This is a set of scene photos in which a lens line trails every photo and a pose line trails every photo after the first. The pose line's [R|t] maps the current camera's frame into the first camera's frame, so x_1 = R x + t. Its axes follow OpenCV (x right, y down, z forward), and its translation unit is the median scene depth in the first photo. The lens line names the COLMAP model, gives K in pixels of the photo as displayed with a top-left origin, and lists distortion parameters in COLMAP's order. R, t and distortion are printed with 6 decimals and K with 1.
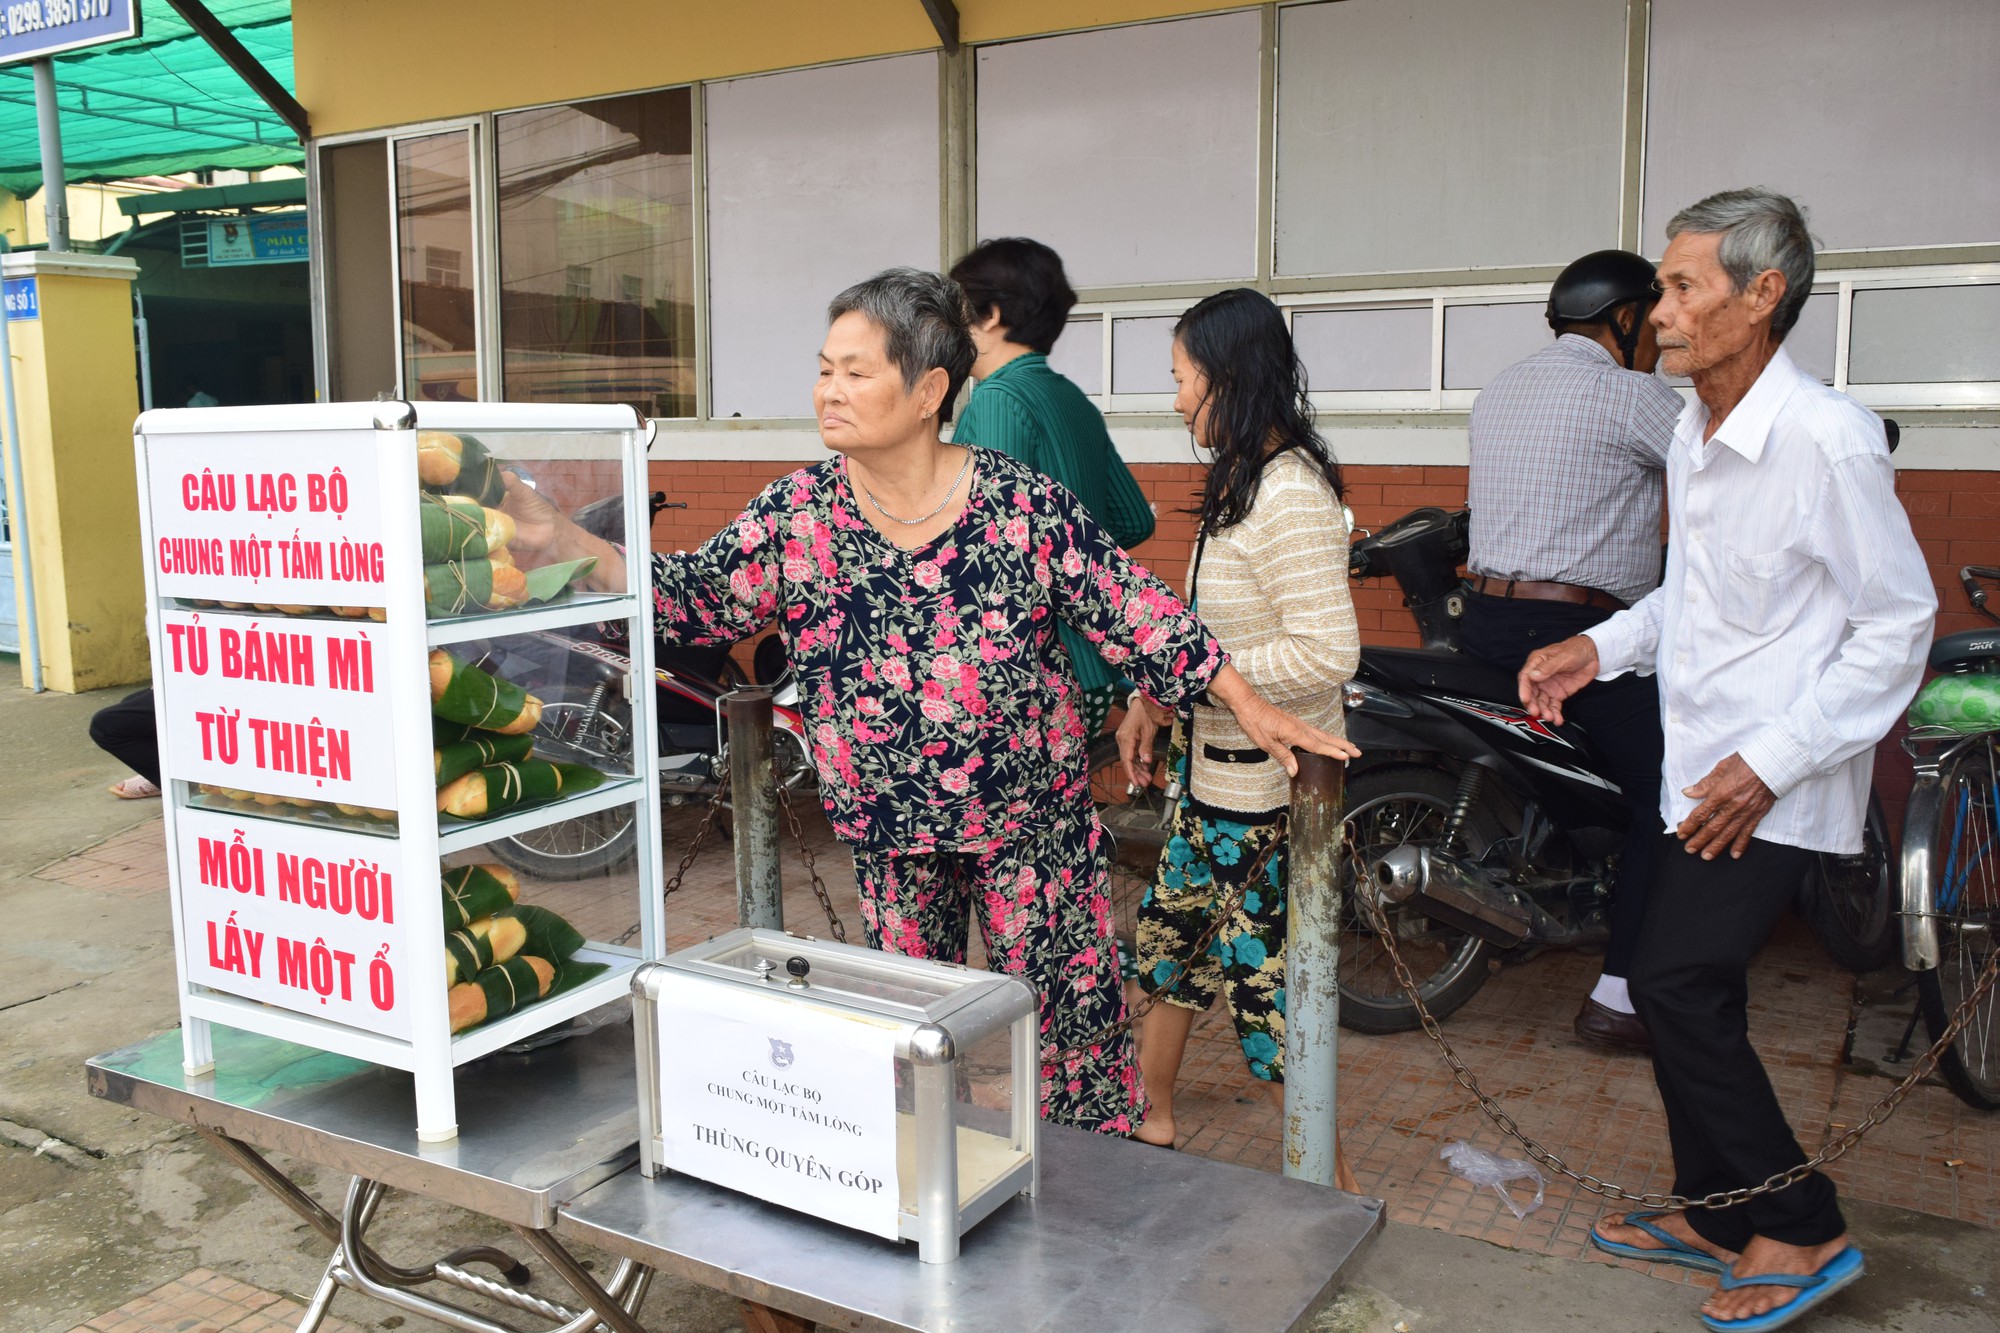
lens RADIAL K [[1672.1, 0, 987.6], [0, 1672.1, 659.9], [0, 0, 1]] dist [-0.034969, 0.021515]
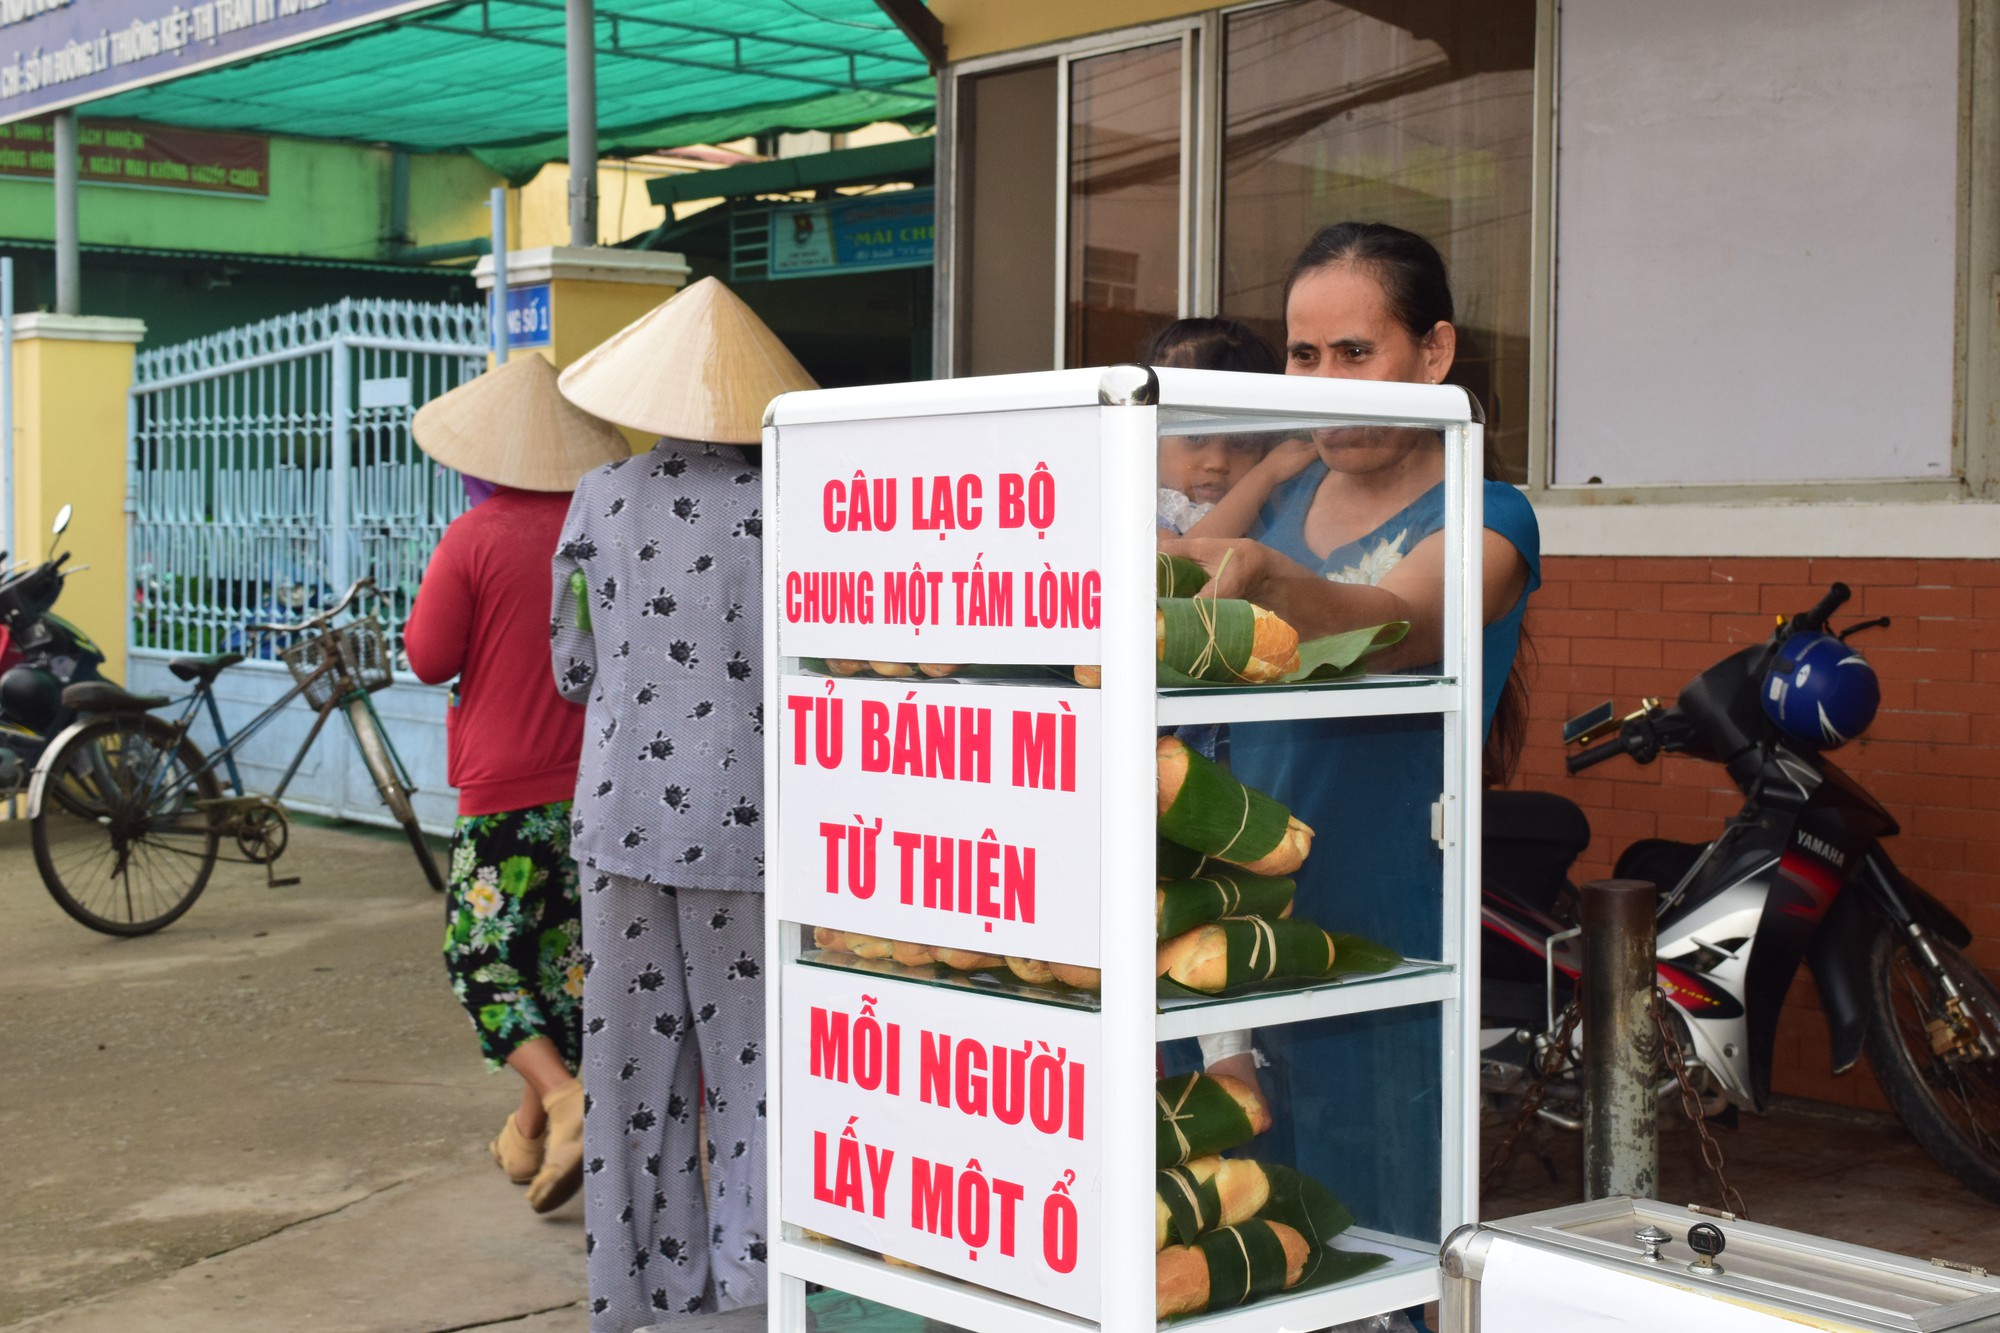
lens RADIAL K [[2883.9, 0, 1005.5], [0, 2883.9, 670.3], [0, 0, 1]] dist [-0.029406, 0.000000]
pose [[0.941561, 0.022360, -0.336099, -0.001163], [-0.054265, 0.994831, -0.085834, 0.066618], [0.332442, 0.099056, 0.937907, -0.107895]]
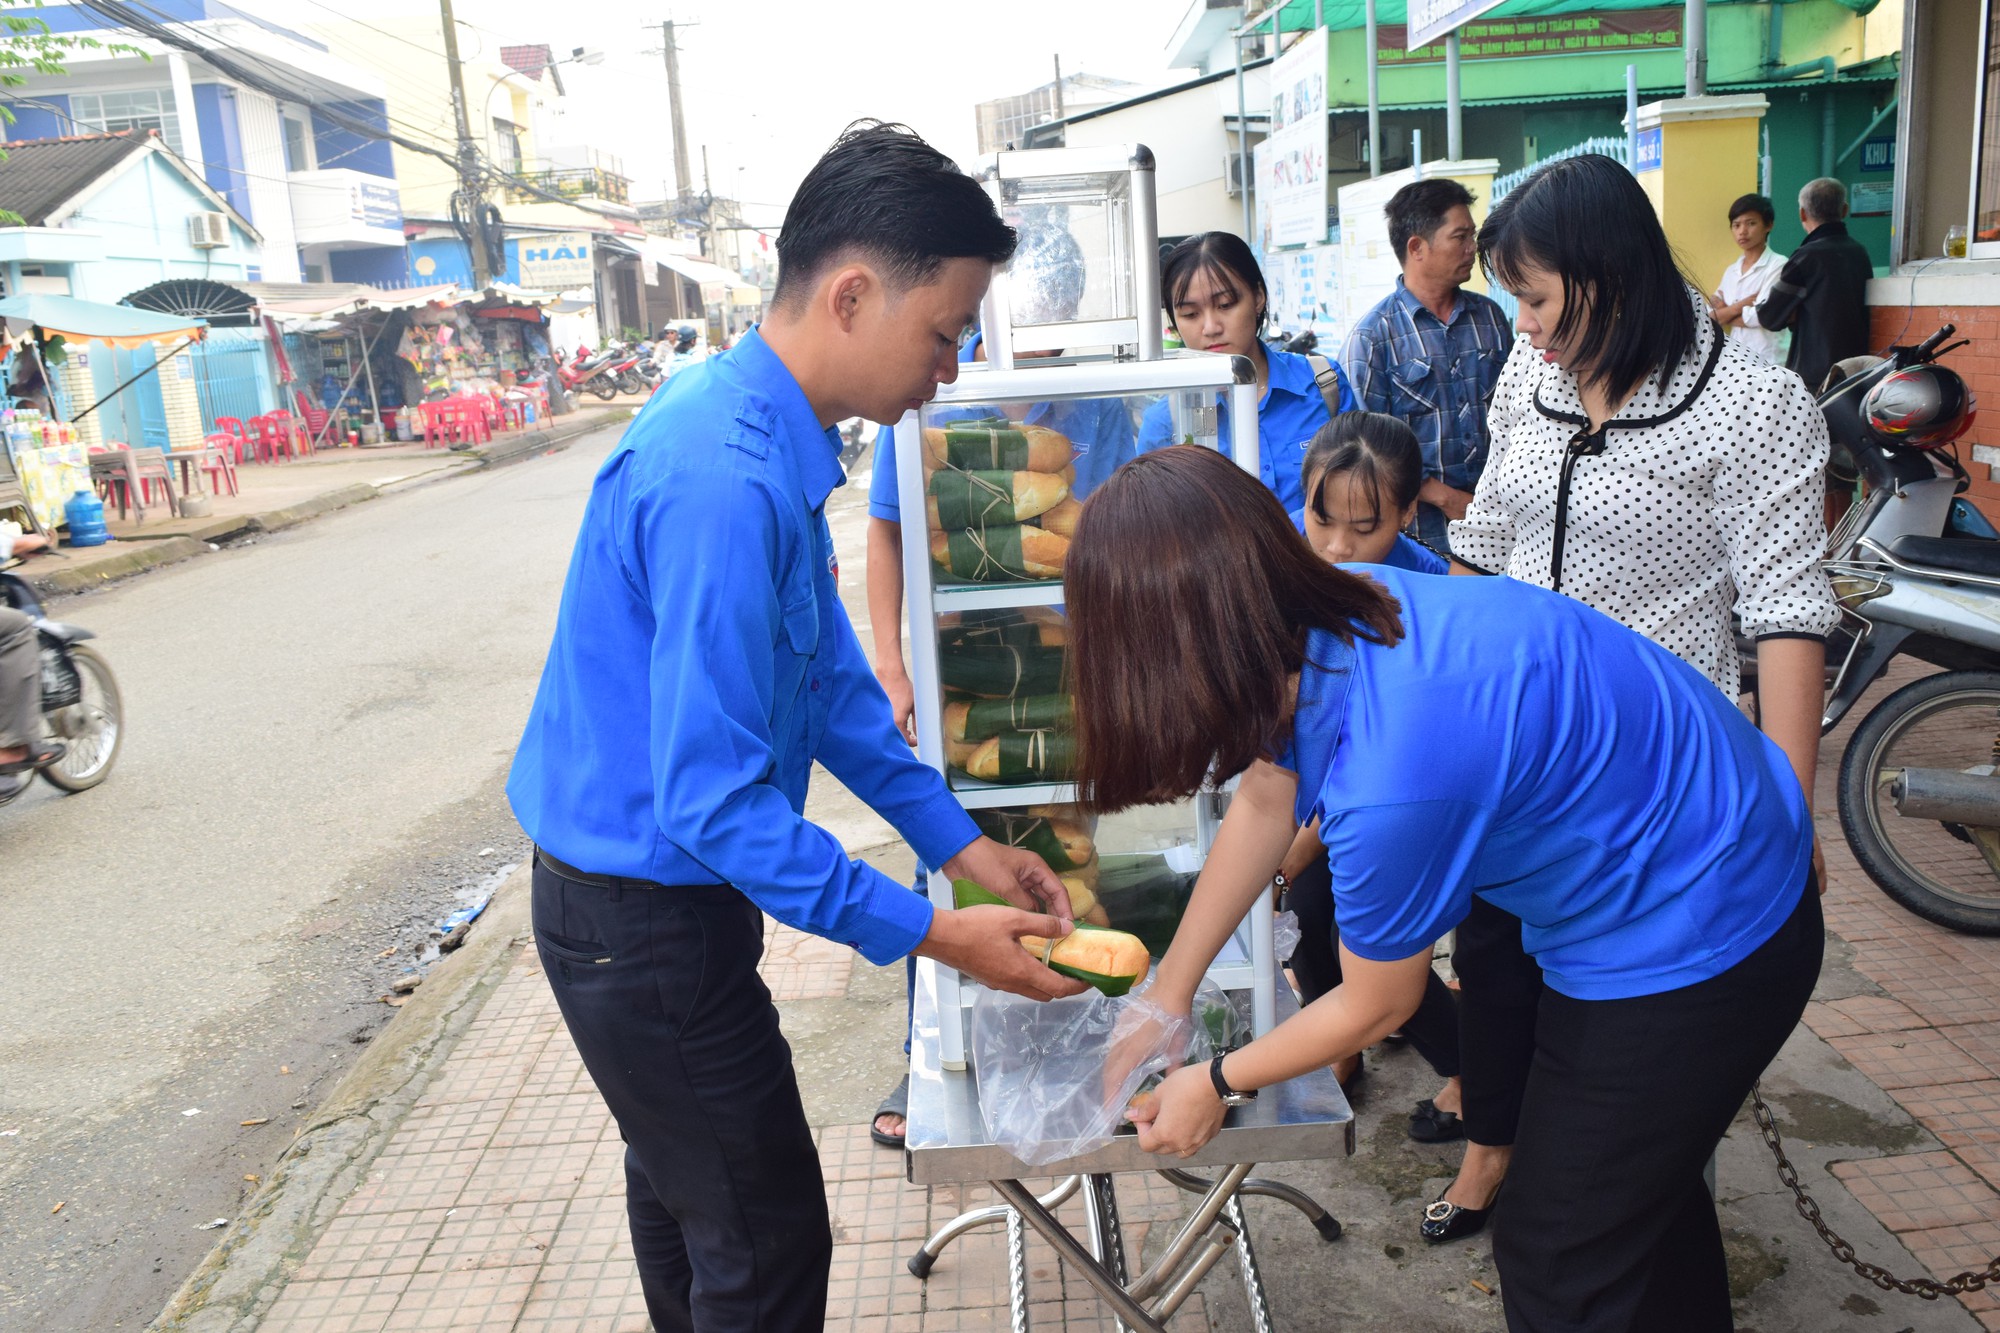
lens RADIAL K [[1672.1, 0, 994.2], [0, 1672.1, 662.2], [0, 0, 1]] dist [-0.034969, 0.021515]
pose [[0.508921, 0.156434, -0.846480, 0.519992], [-0.059933, 0.987402, 0.146444, -0.119337], [0.858724, -0.023797, 0.511885, 0.450774]]
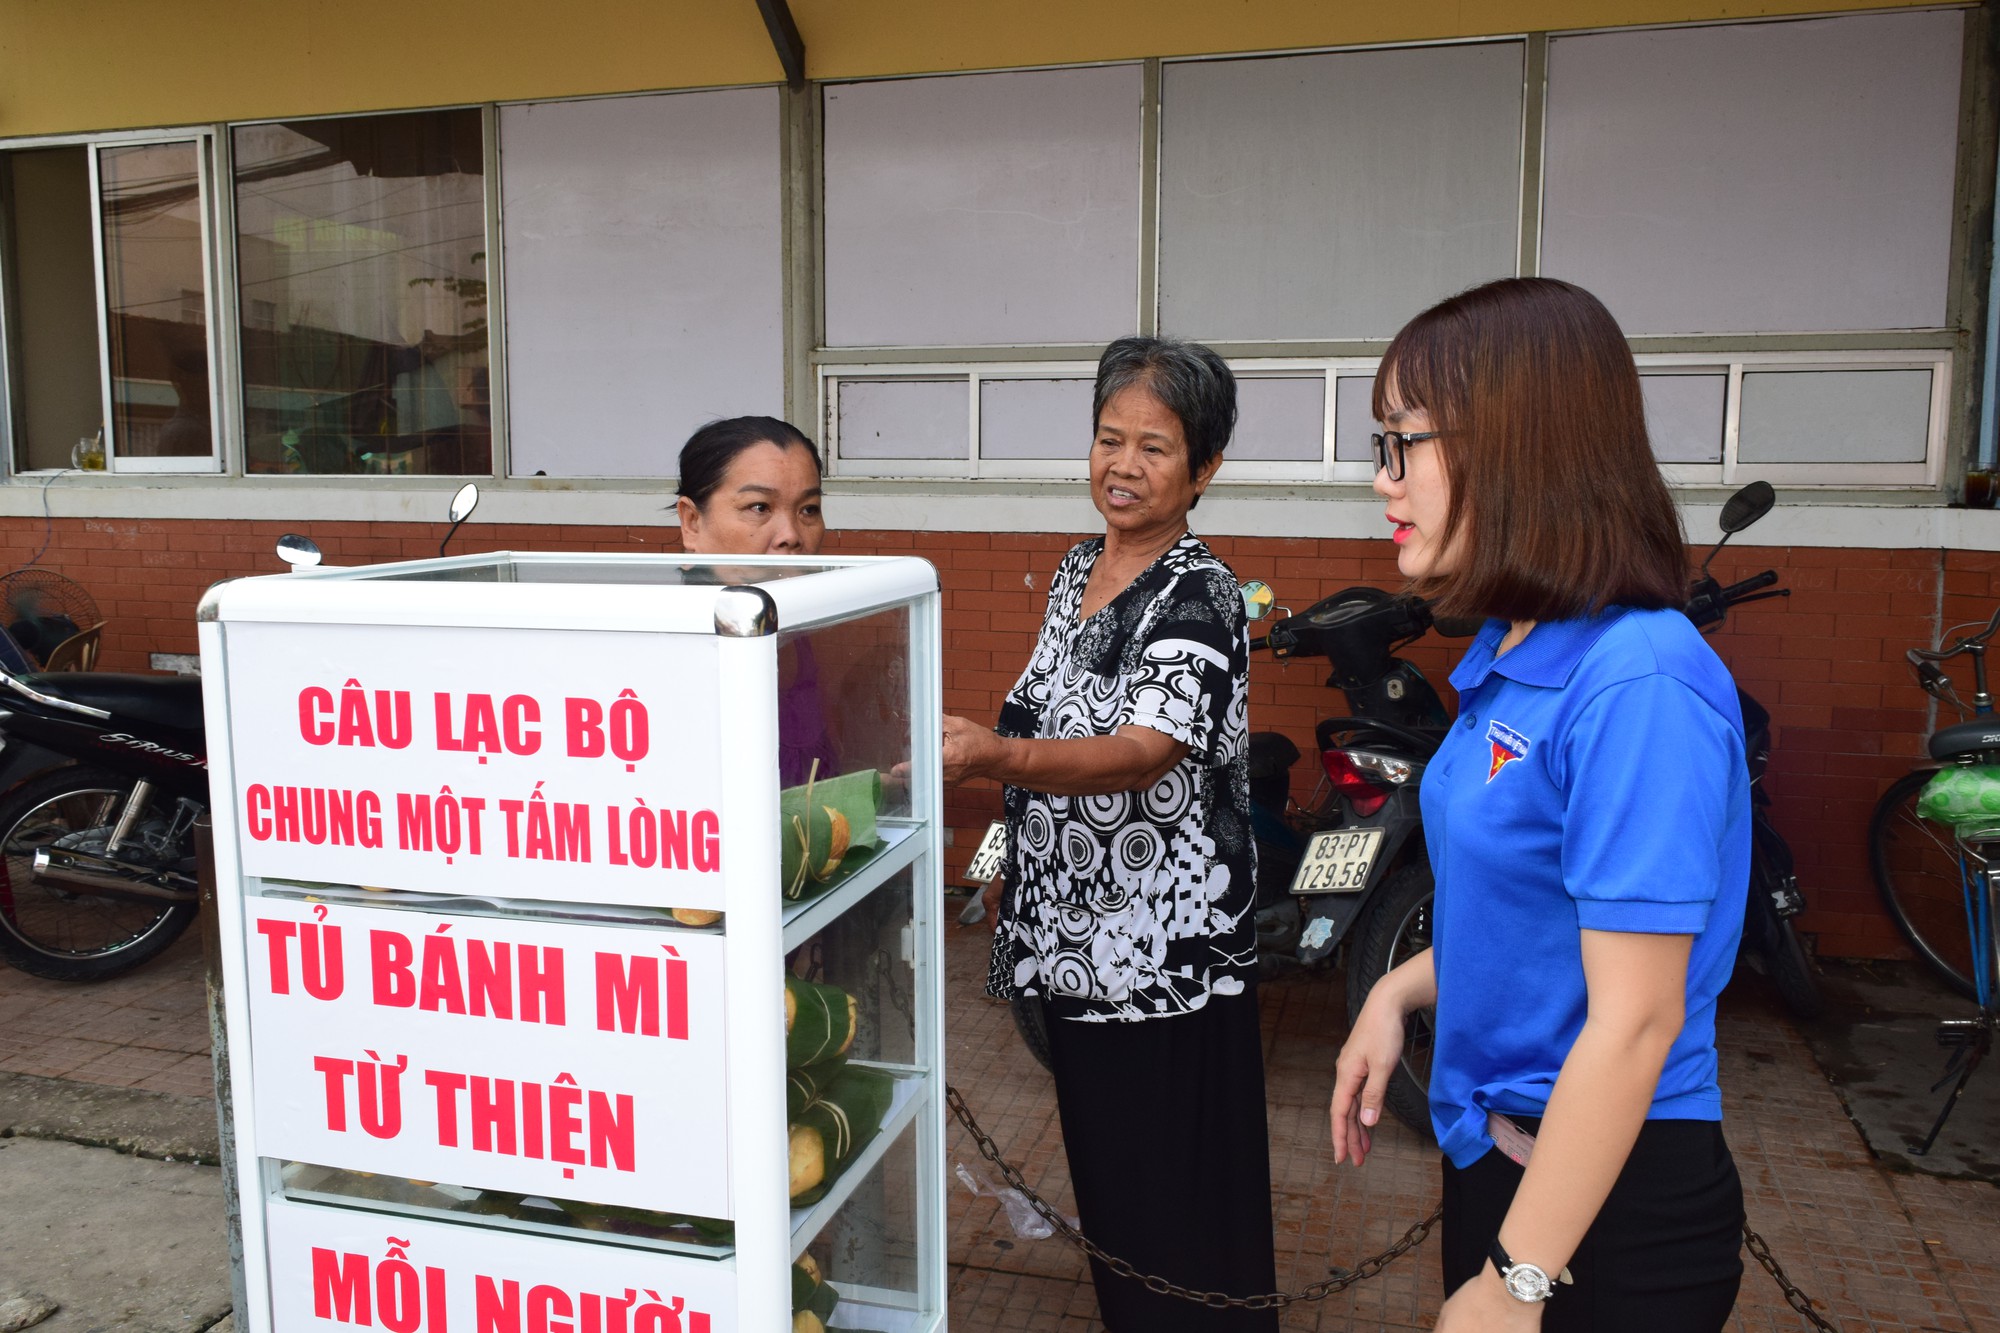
lens RADIAL K [[1569.6, 0, 992.3], [0, 1569.6, 664.2], [0, 0, 1]] dist [-0.017489, 0.017439]
pose [[0.971354, -0.023175, 0.236506, -0.360457], [0.024381, 0.999700, -0.002177, -0.109456], [-0.236384, 0.007881, 0.971628, 0.355947]]
